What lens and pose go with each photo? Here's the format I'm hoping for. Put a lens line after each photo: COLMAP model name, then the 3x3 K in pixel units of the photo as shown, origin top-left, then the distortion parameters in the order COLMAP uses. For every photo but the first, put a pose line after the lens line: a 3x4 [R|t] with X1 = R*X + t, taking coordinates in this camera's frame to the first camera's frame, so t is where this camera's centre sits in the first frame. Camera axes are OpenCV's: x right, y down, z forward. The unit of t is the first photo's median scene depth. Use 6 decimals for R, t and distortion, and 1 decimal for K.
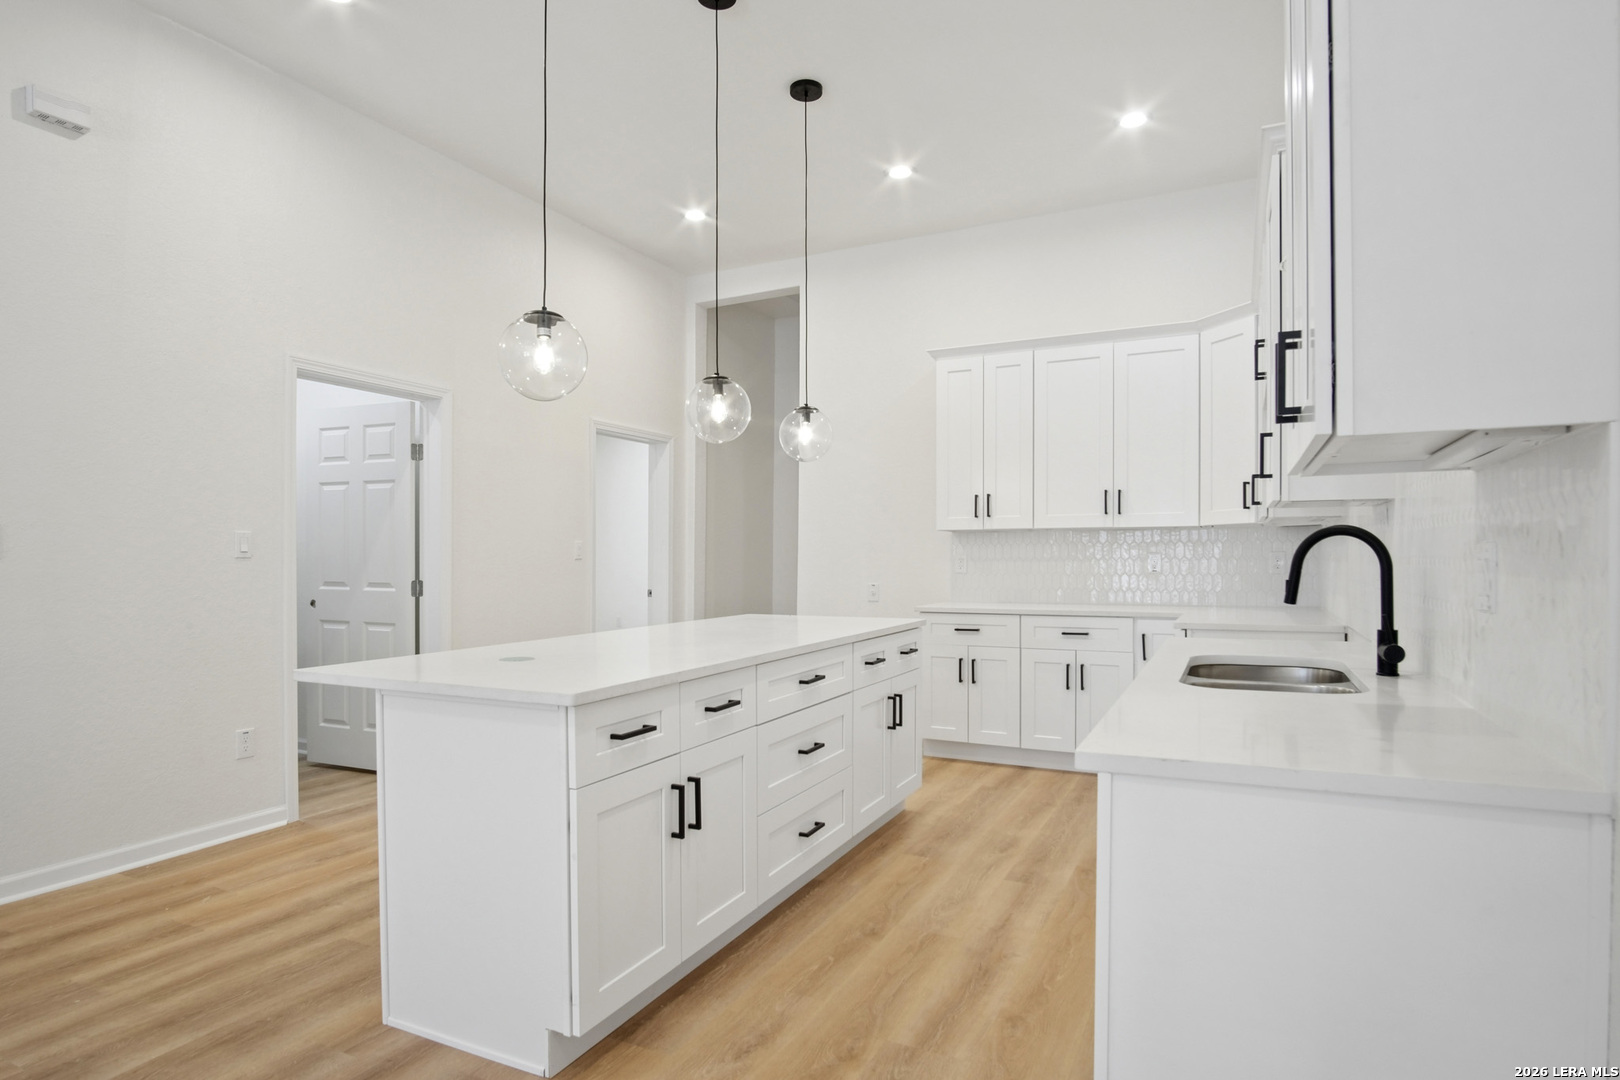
lens RADIAL K [[885.2, 0, 806.8], [0, 885.2, 571.6], [0, 0, 1]] dist [-0.017683, 0.000551]
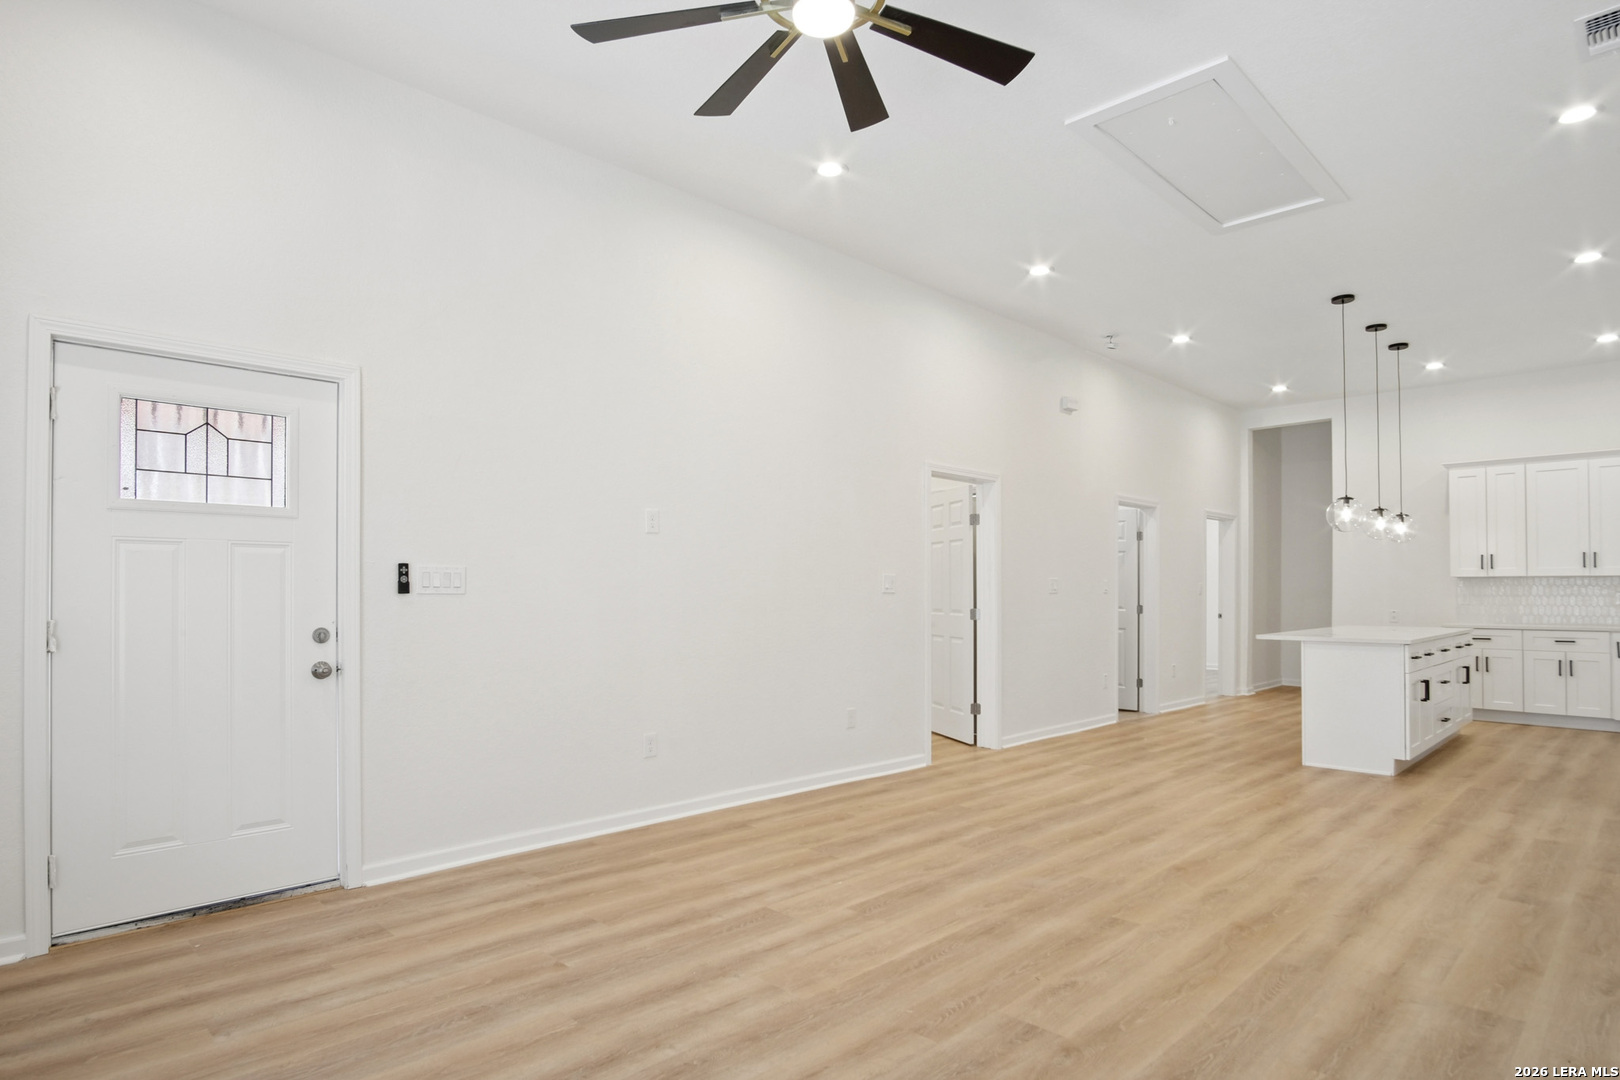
lens RADIAL K [[885.2, 0, 806.8], [0, 885.2, 571.6], [0, 0, 1]] dist [-0.017683, 0.000551]
pose [[0.943610, -0.002586, -0.331050, -0.445681], [-0.010611, 0.999219, -0.038051, 0.016588], [0.330890, 0.039419, 0.942846, -0.910011]]
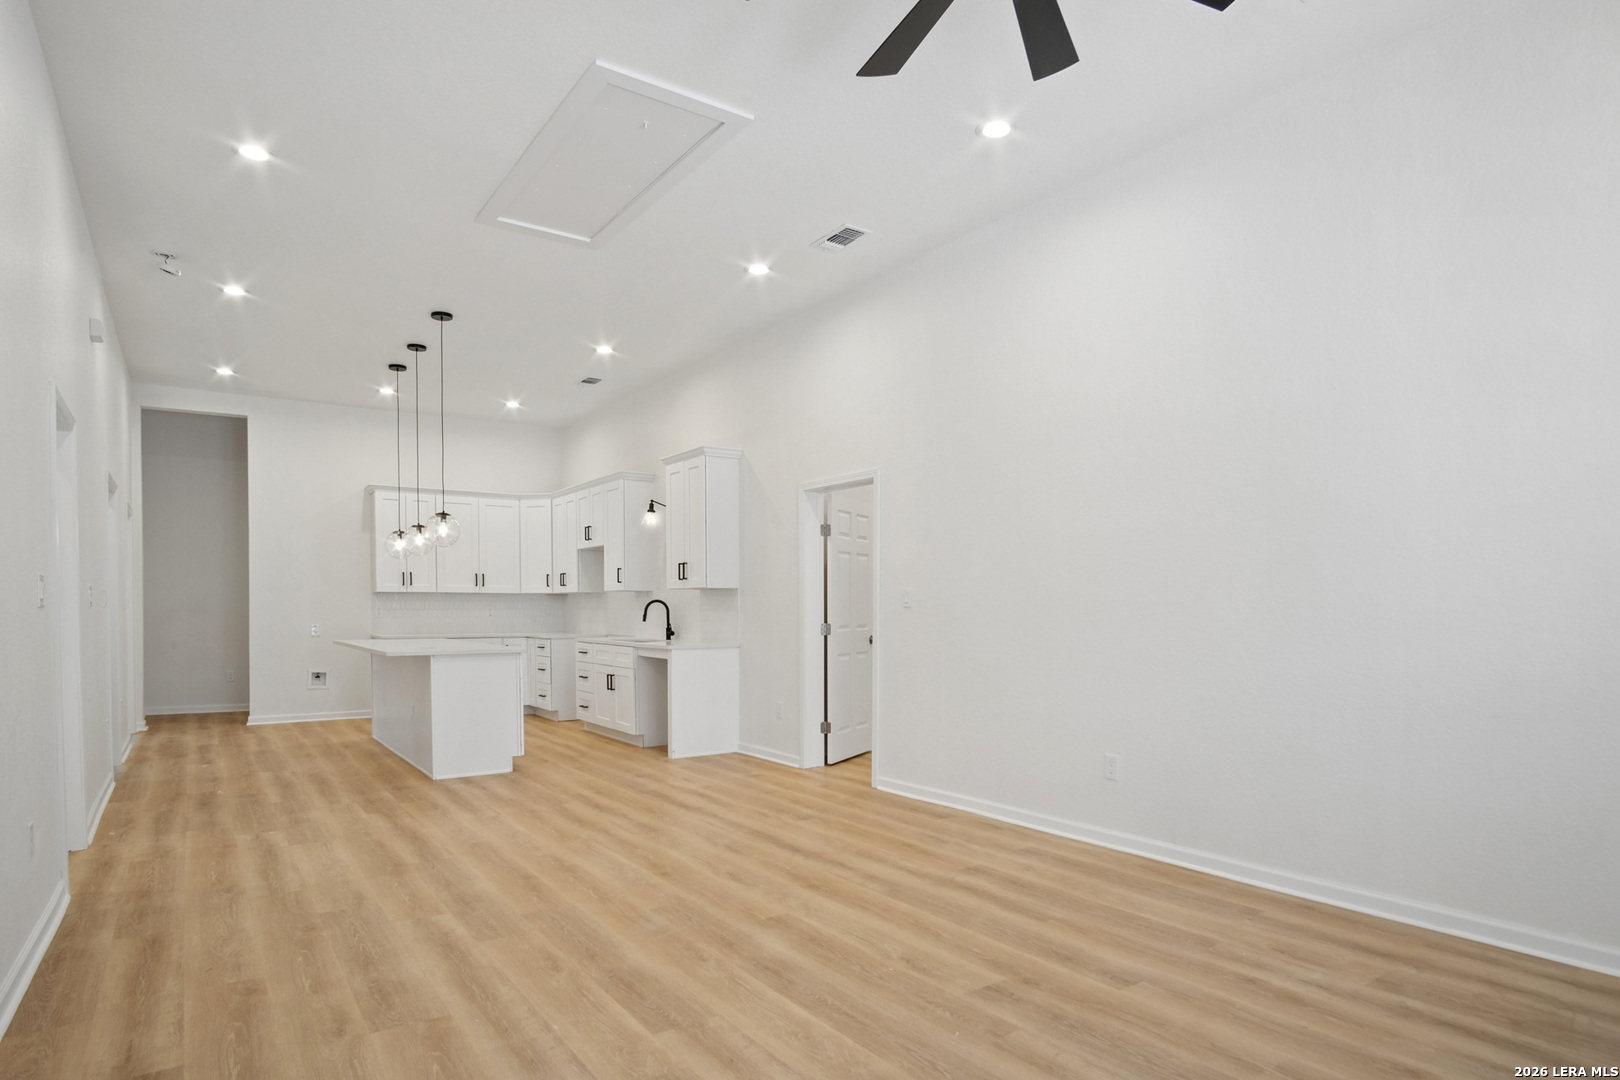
lens RADIAL K [[918.5, 0, 807.9], [0, 918.5, 639.5], [0, 0, 1]] dist [-0.015231, -0.000298]
pose [[0.494535, -0.024702, 0.868806, -1.022517], [0.010263, 0.999692, 0.022581, 0.014225], [-0.869097, -0.002250, 0.494637, -0.610281]]
